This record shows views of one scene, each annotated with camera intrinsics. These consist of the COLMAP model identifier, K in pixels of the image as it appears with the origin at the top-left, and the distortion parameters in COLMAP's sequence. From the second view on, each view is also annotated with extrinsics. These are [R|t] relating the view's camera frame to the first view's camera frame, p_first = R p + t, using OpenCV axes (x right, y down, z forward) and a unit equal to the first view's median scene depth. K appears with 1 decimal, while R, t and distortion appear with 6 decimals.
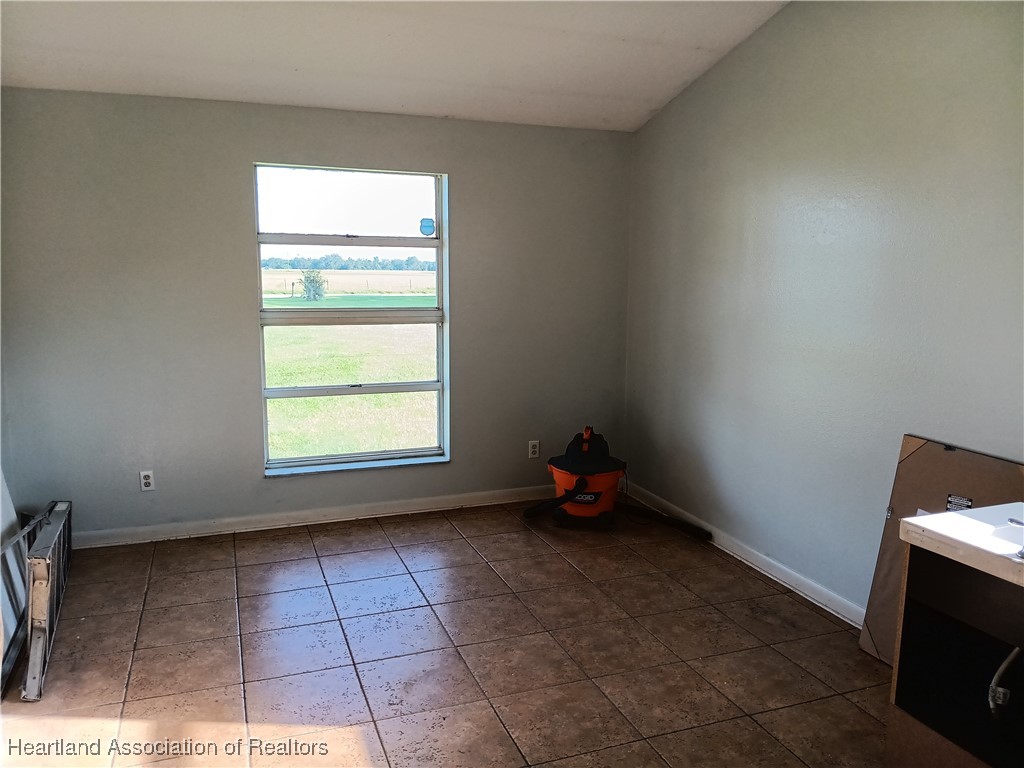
lens RADIAL K [[773.5, 0, 515.4], [0, 773.5, 379.5], [0, 0, 1]] dist [0.090419, -0.214203]
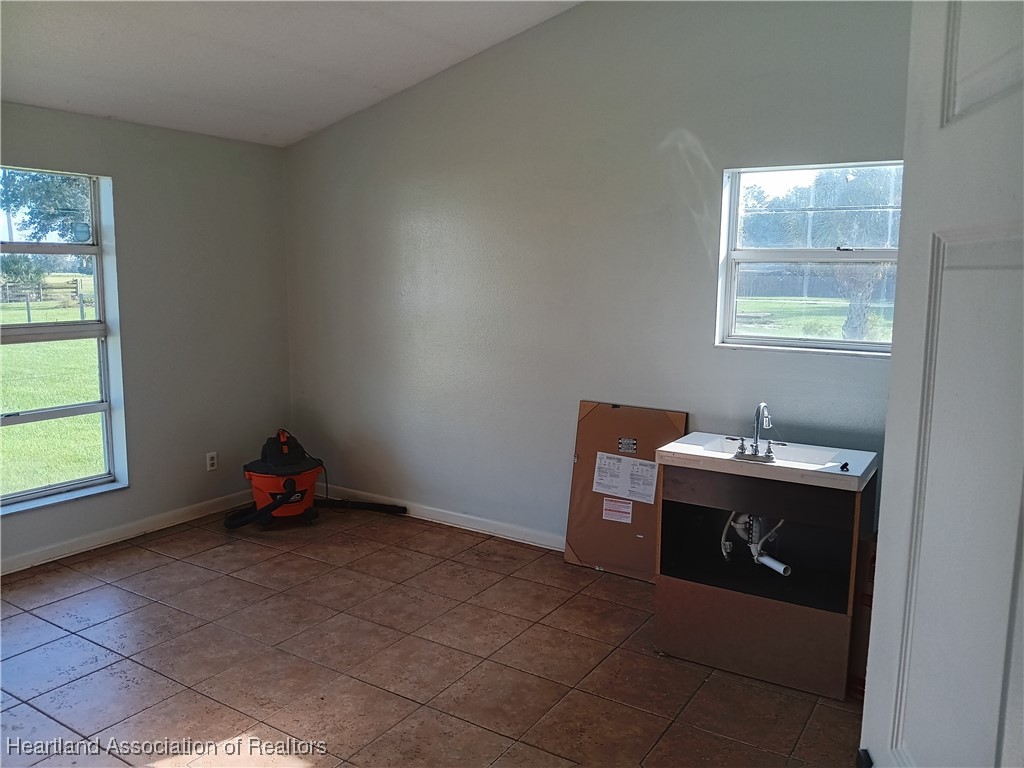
lens RADIAL K [[773.5, 0, 515.4], [0, 773.5, 379.5], [0, 0, 1]] dist [0.090419, -0.214203]
pose [[0.797568, -0.081463, 0.597703, -0.280678], [0.081021, 0.996328, 0.027679, -0.010153], [-0.597763, 0.026351, 0.801240, -0.025597]]
